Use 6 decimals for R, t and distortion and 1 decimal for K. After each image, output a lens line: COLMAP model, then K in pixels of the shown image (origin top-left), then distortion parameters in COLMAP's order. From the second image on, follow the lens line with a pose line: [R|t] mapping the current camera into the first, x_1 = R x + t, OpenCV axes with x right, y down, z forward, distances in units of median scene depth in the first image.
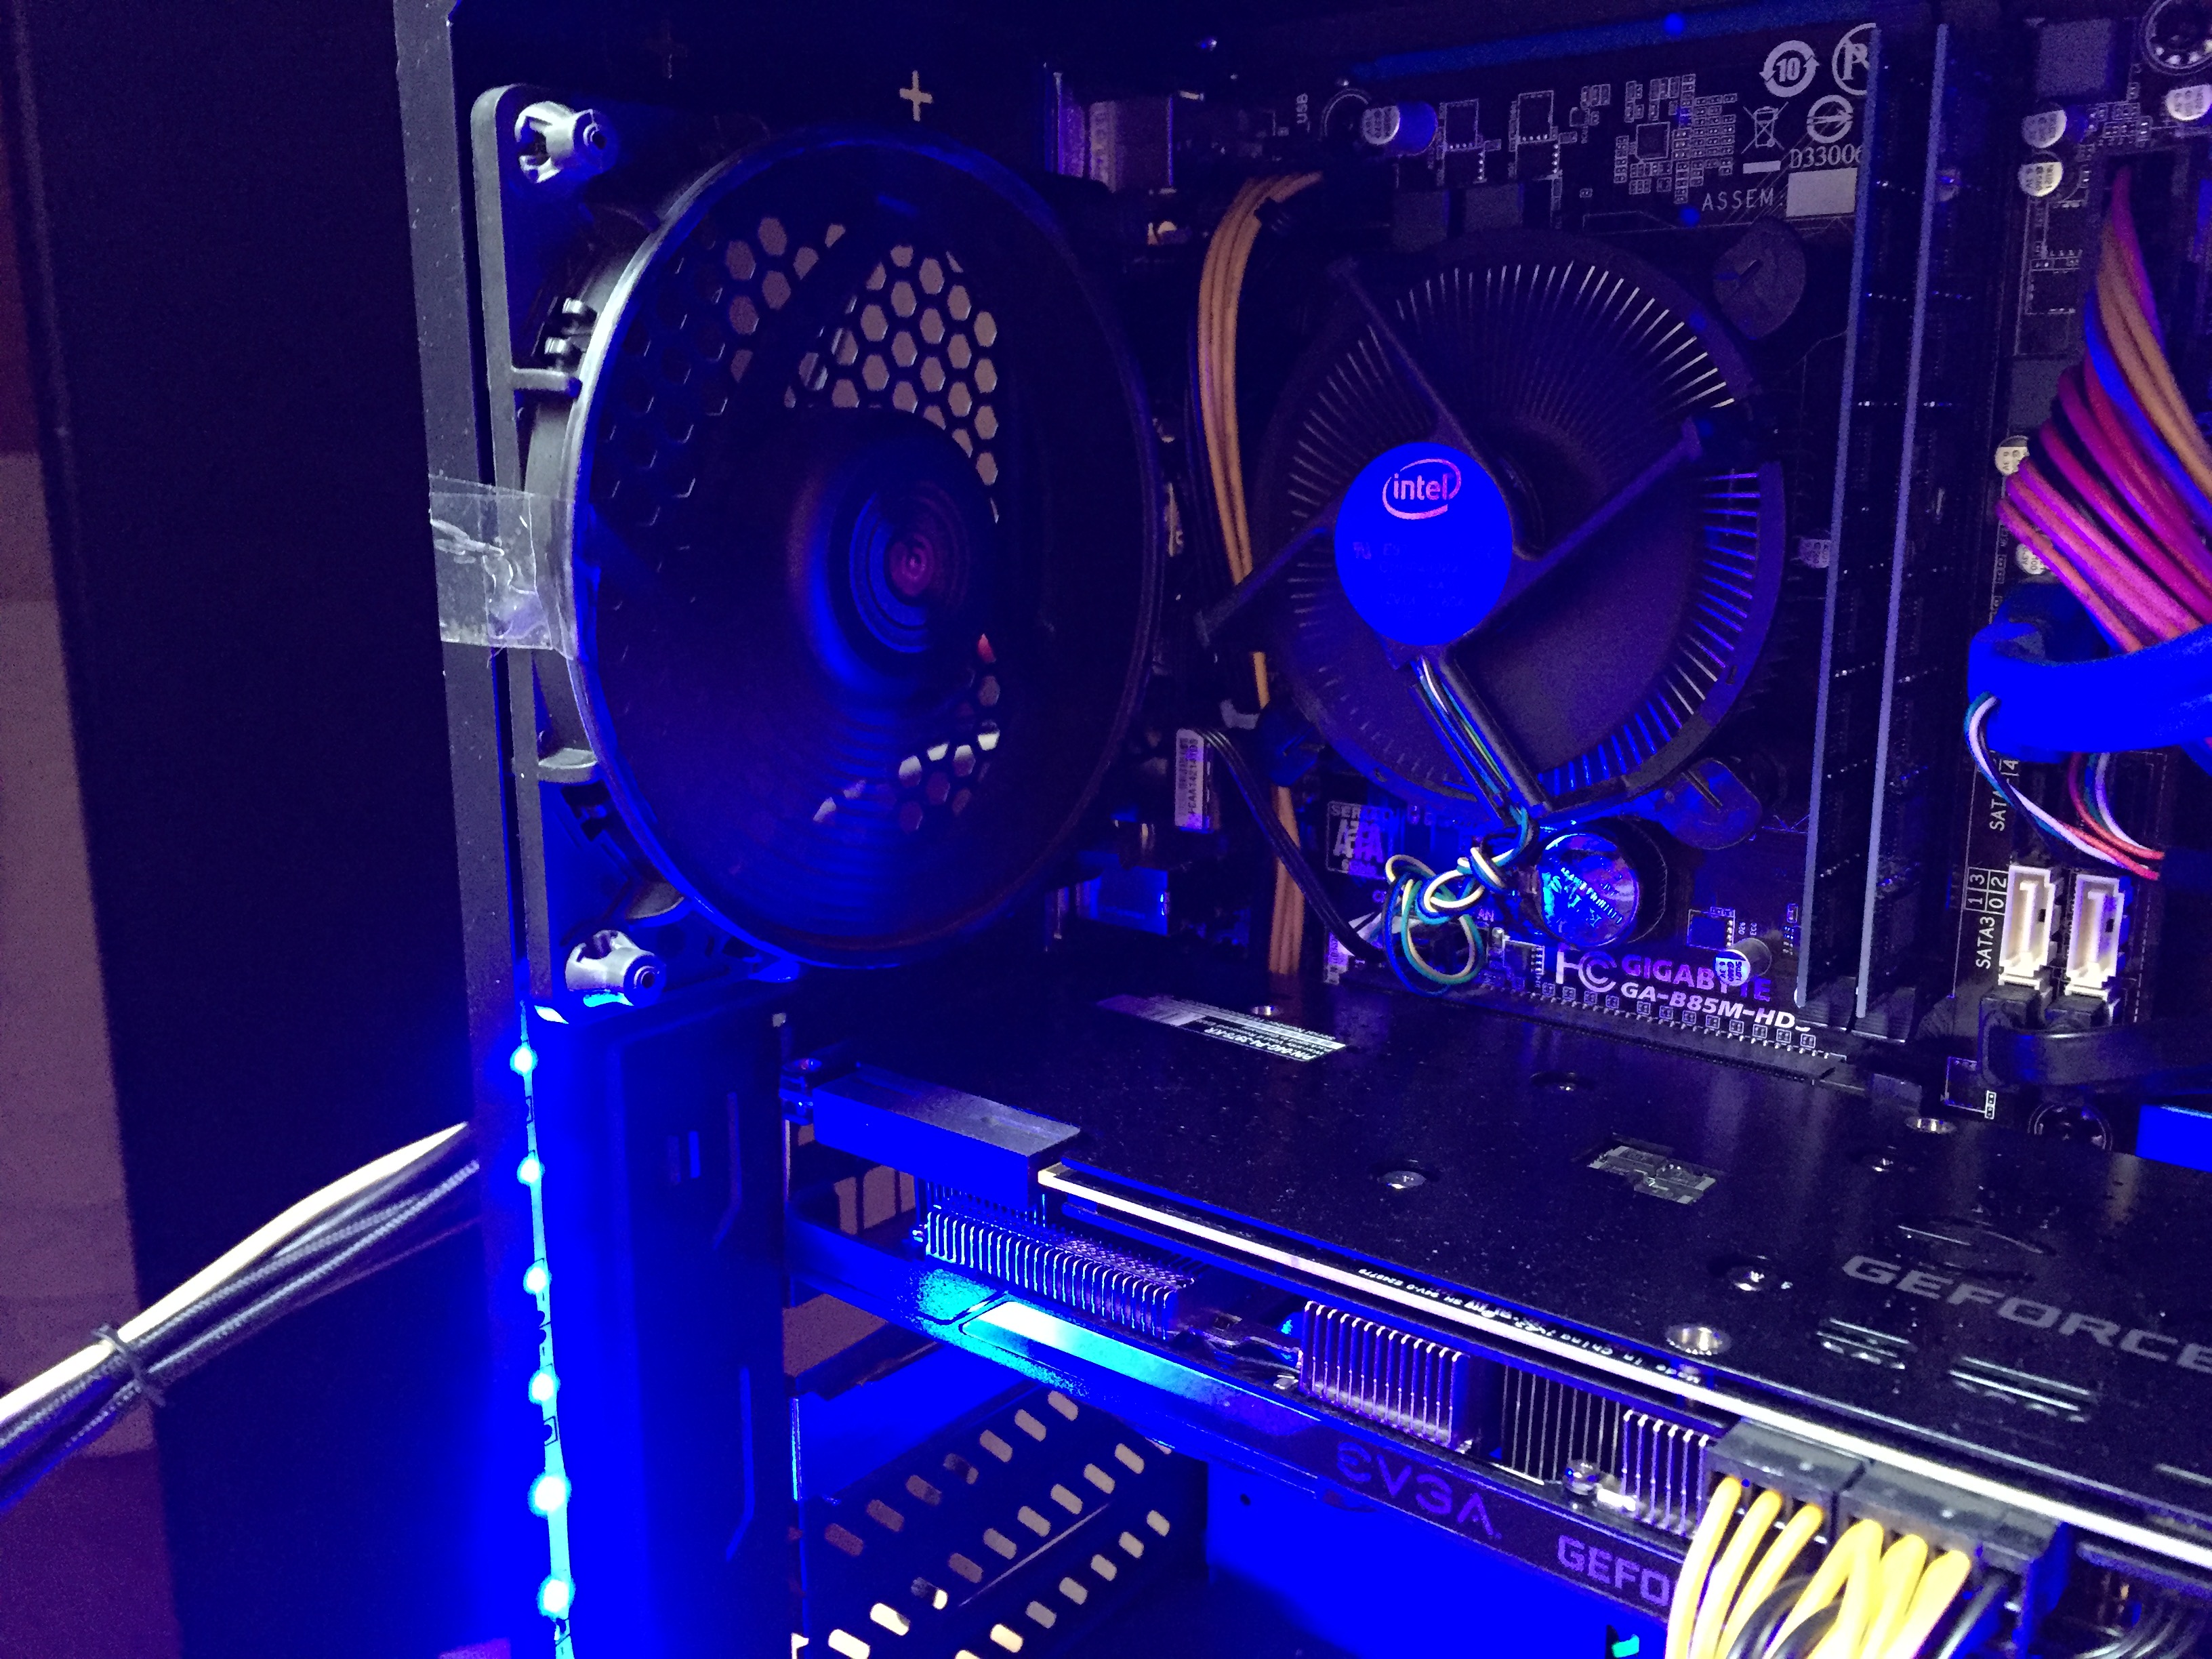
lens RADIAL K [[1913.8, 0, 1107.4], [0, 1913.8, 832.3], [0, 0, 1]] dist [0.010752, 0.001804]
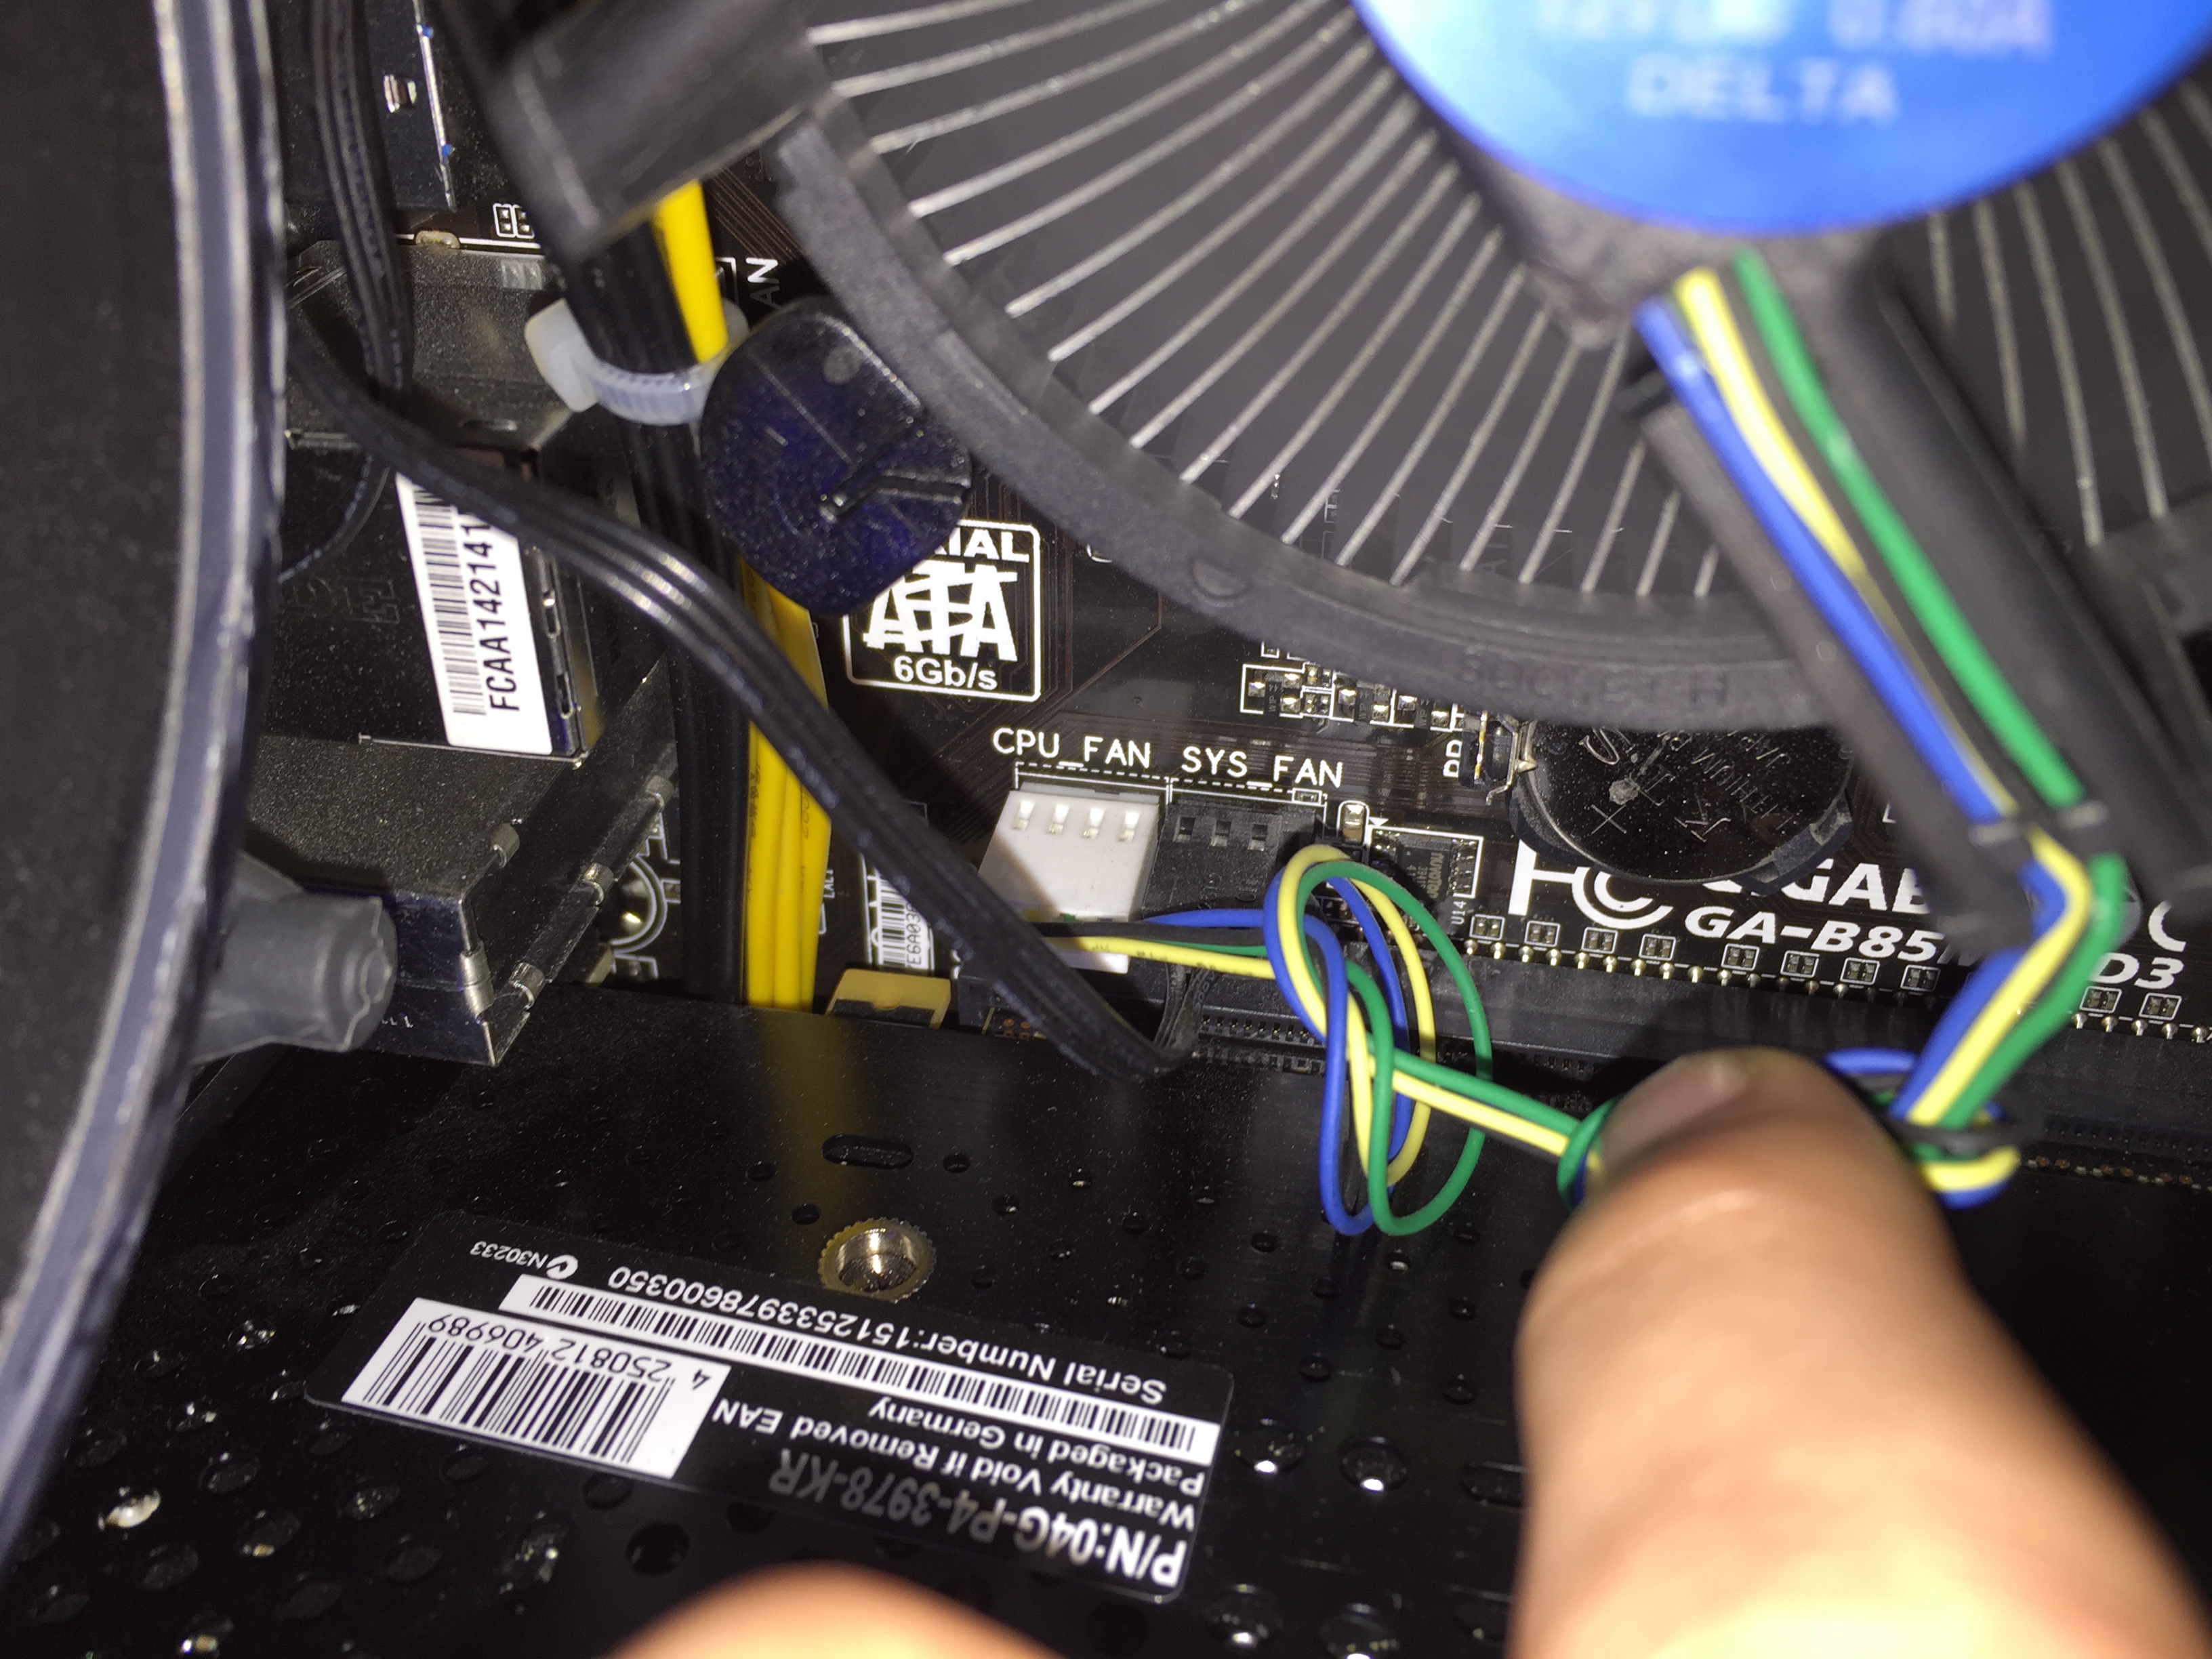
lens RADIAL K [[1913.8, 0, 1098.9], [0, 1913.8, 834.7], [0, 0, 1]] dist [0.010752, 0.001804]
pose [[0.876876, -0.263817, 0.401858, 0.000304], [0.086433, 0.908856, 0.408056, -0.110918], [-0.472883, -0.323080, 0.819756, 0.727481]]
